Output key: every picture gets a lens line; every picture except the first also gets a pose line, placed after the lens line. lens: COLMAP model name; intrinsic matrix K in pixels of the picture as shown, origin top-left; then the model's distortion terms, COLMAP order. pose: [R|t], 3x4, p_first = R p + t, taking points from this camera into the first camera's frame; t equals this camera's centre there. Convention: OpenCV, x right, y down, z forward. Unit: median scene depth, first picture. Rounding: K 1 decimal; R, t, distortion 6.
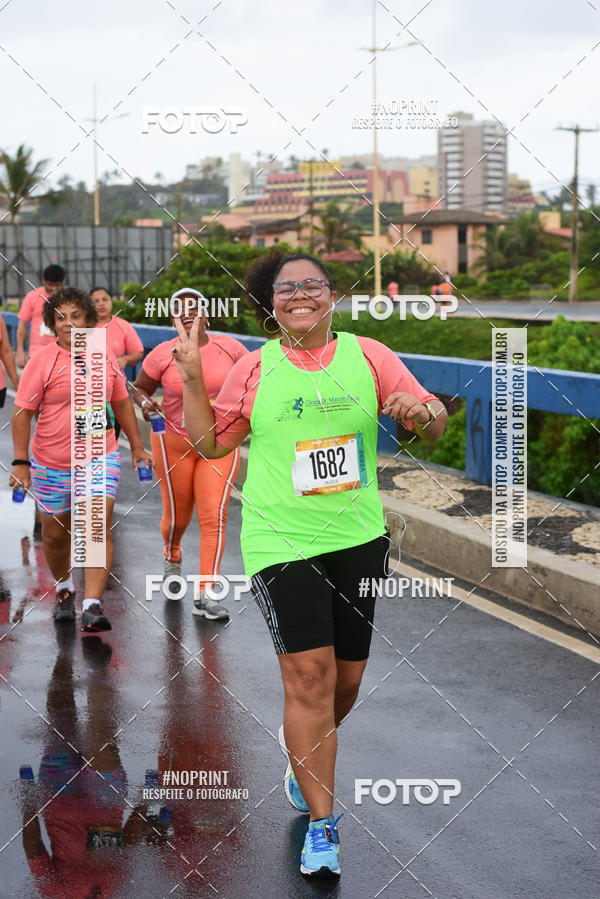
lens RADIAL K [[2193.5, 0, 300.0], [0, 2193.5, 449.5], [0, 0, 1]] dist [-0.057399, -0.228397]
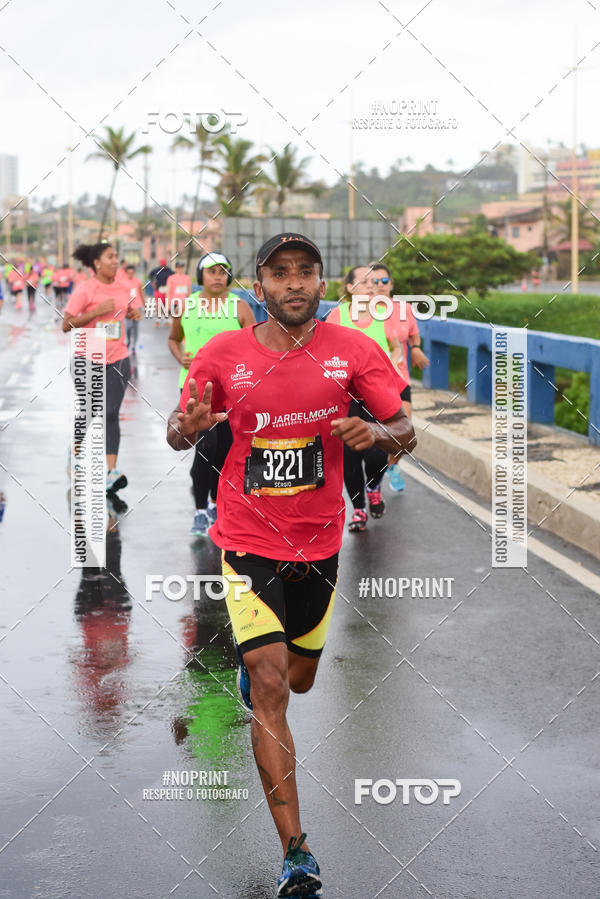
lens RADIAL K [[3375.6, 0, 300.0], [0, 3375.6, 449.5], [0, 0, 1]] dist [-0.059013, 0.013726]
pose [[0.979475, 0.022795, -0.200274, 0.183106], [-0.027299, 0.999432, -0.019754, 0.040691], [0.199709, 0.024815, 0.979541, -0.539732]]
